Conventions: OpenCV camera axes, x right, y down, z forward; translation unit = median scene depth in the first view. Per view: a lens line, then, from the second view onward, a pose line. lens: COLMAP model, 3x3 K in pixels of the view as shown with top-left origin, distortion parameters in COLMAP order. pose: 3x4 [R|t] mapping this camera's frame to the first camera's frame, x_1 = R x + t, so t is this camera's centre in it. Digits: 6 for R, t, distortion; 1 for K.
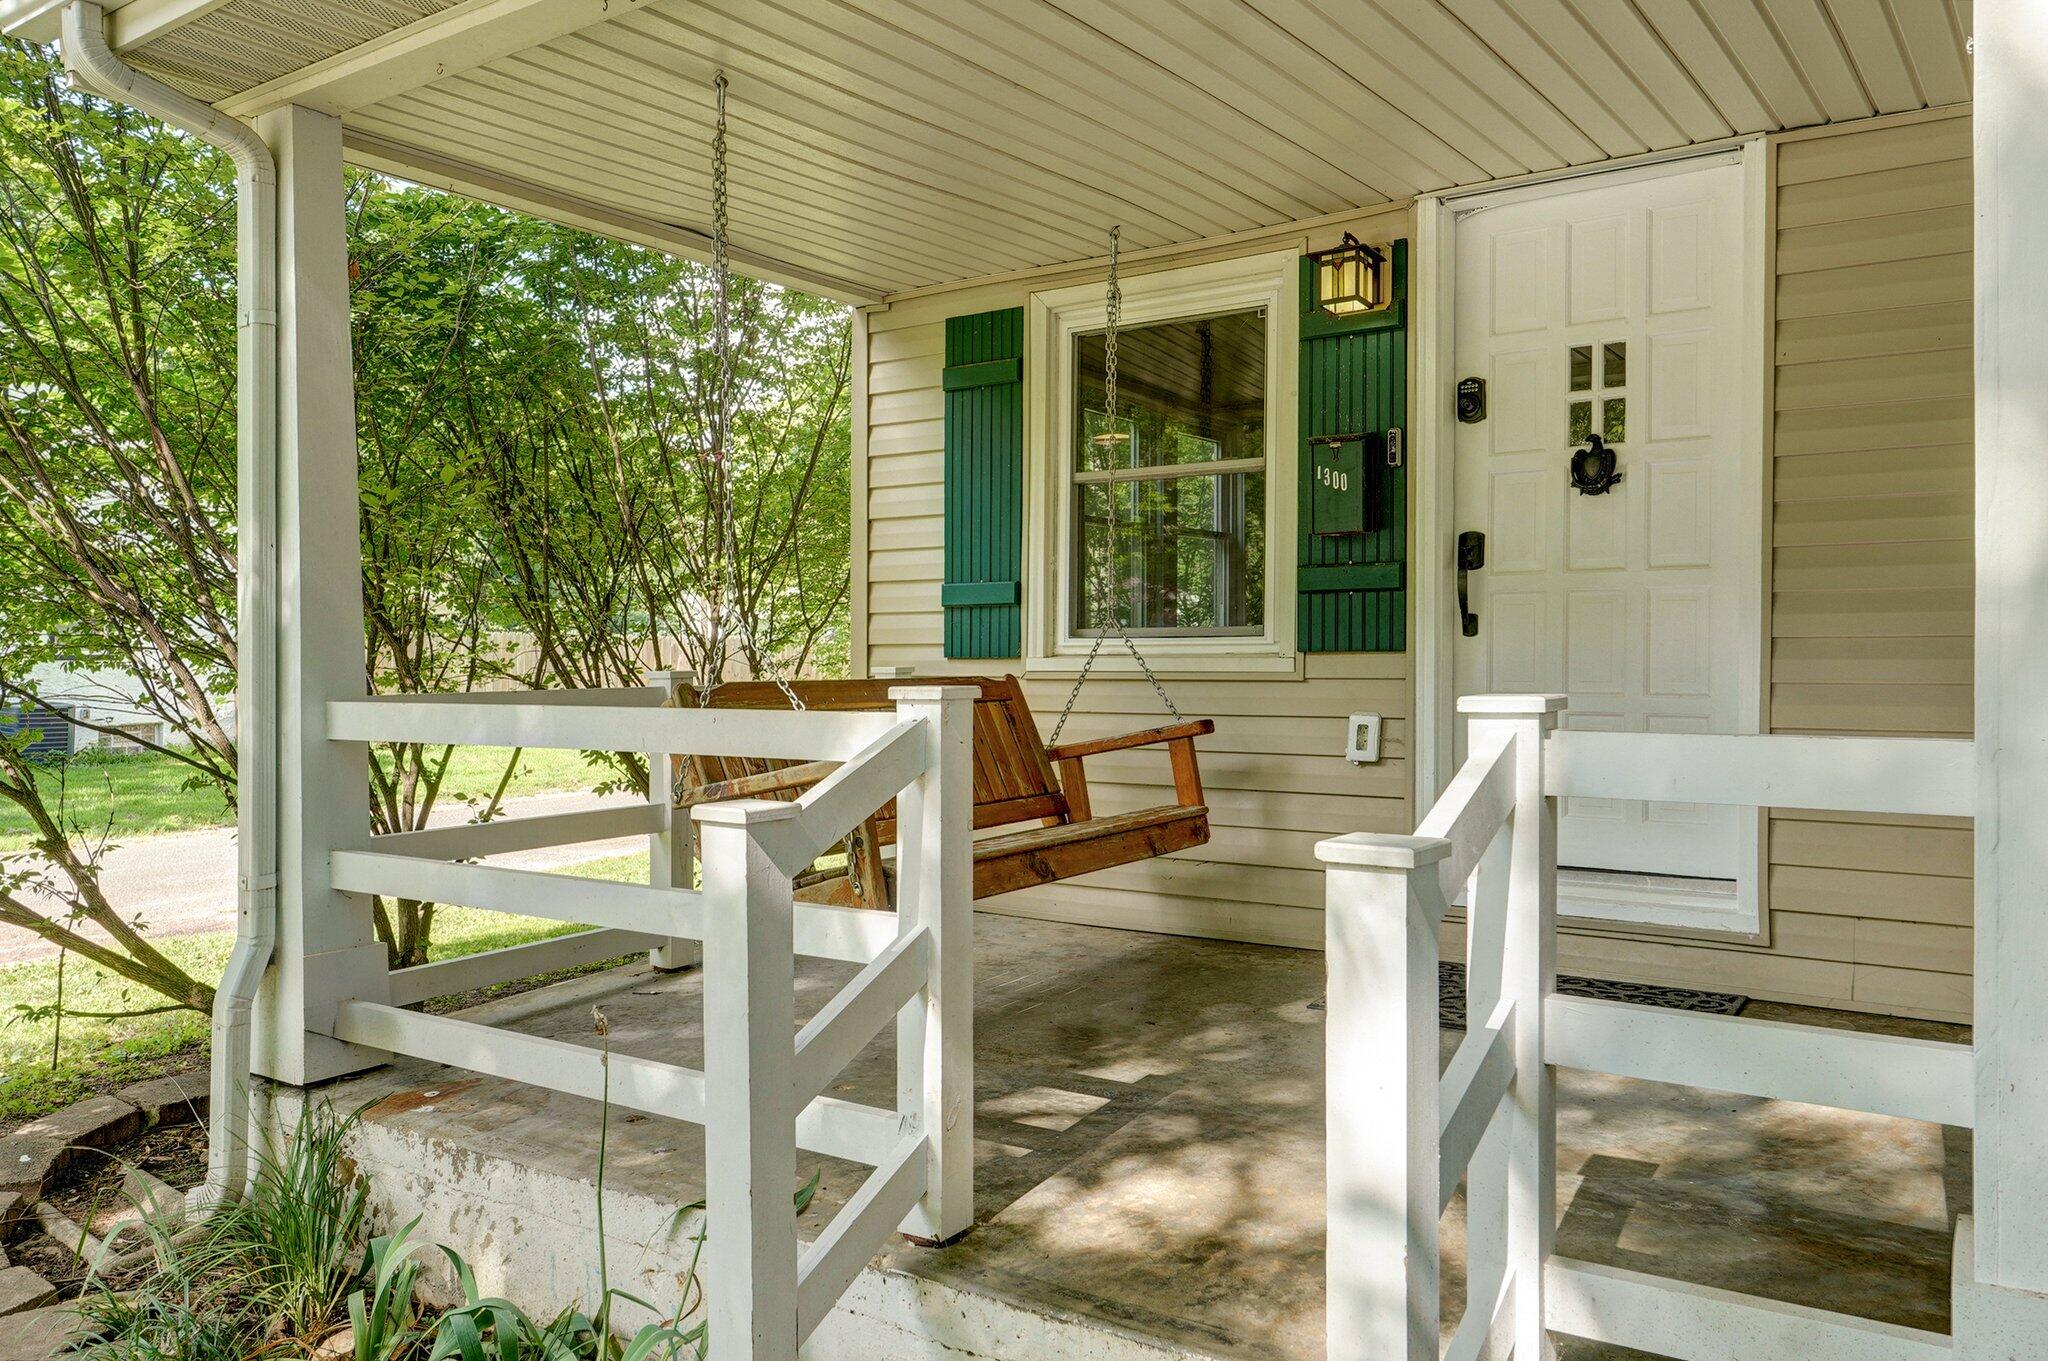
lens RADIAL K [[1546.3, 0, 1025.5], [0, 1546.3, 683.5], [0, 0, 1]] dist [0.001312, -0.005394]
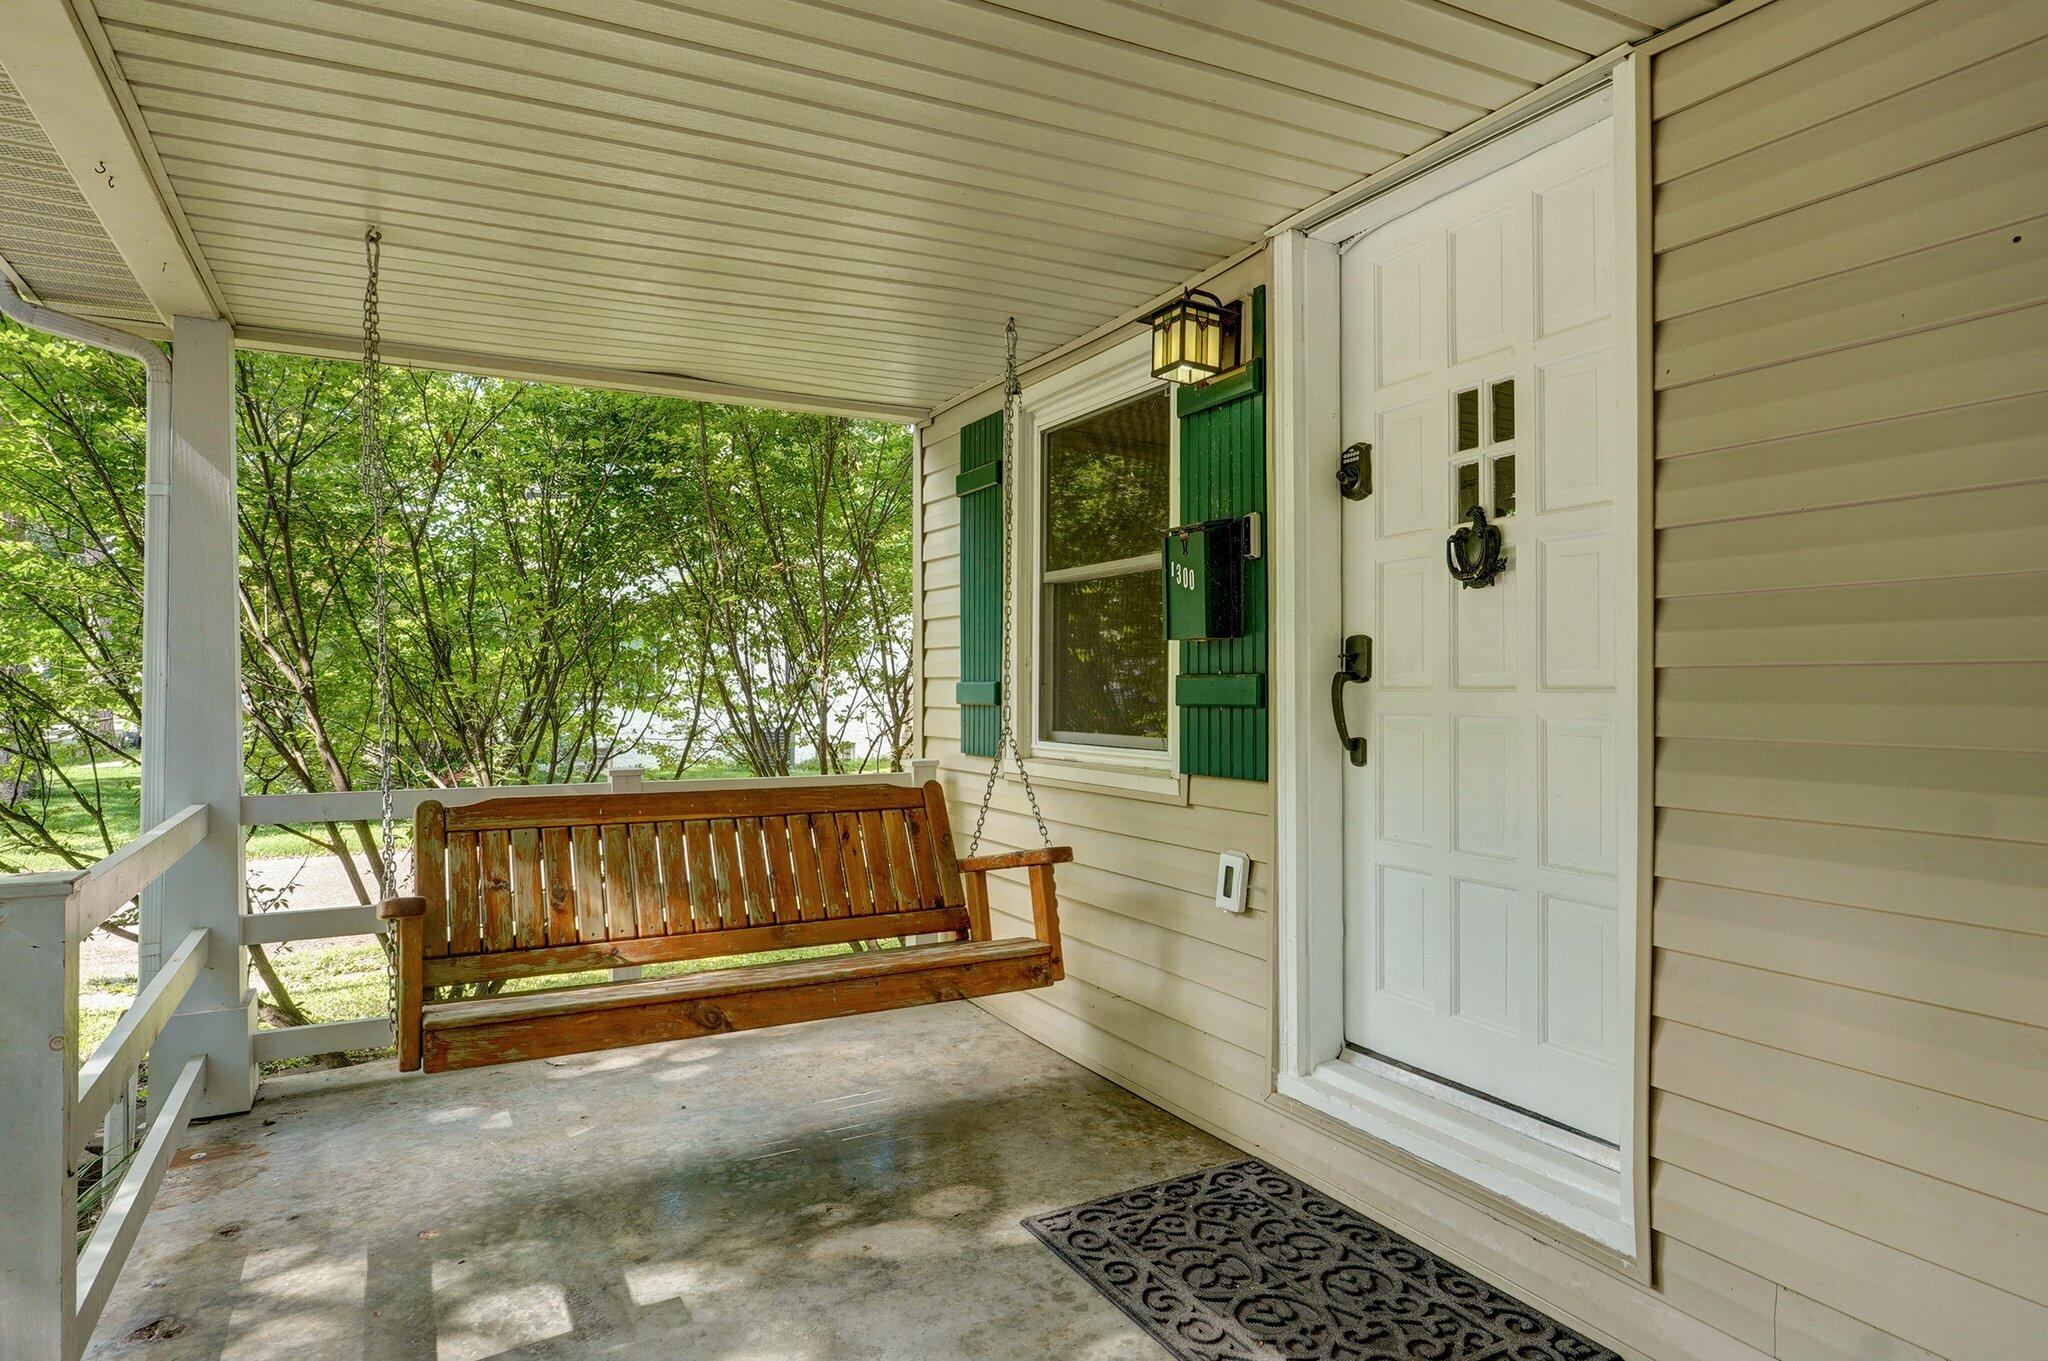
lens RADIAL K [[1181.2, 0, 1012.0], [0, 1181.2, 666.9], [0, 0, 1]] dist [-0.002086, 0.002041]
pose [[0.881116, 0.000120, -0.472900, 0.421645], [-0.018197, 0.999268, -0.033652, -0.058445], [0.472550, 0.038257, 0.880473, 0.381444]]
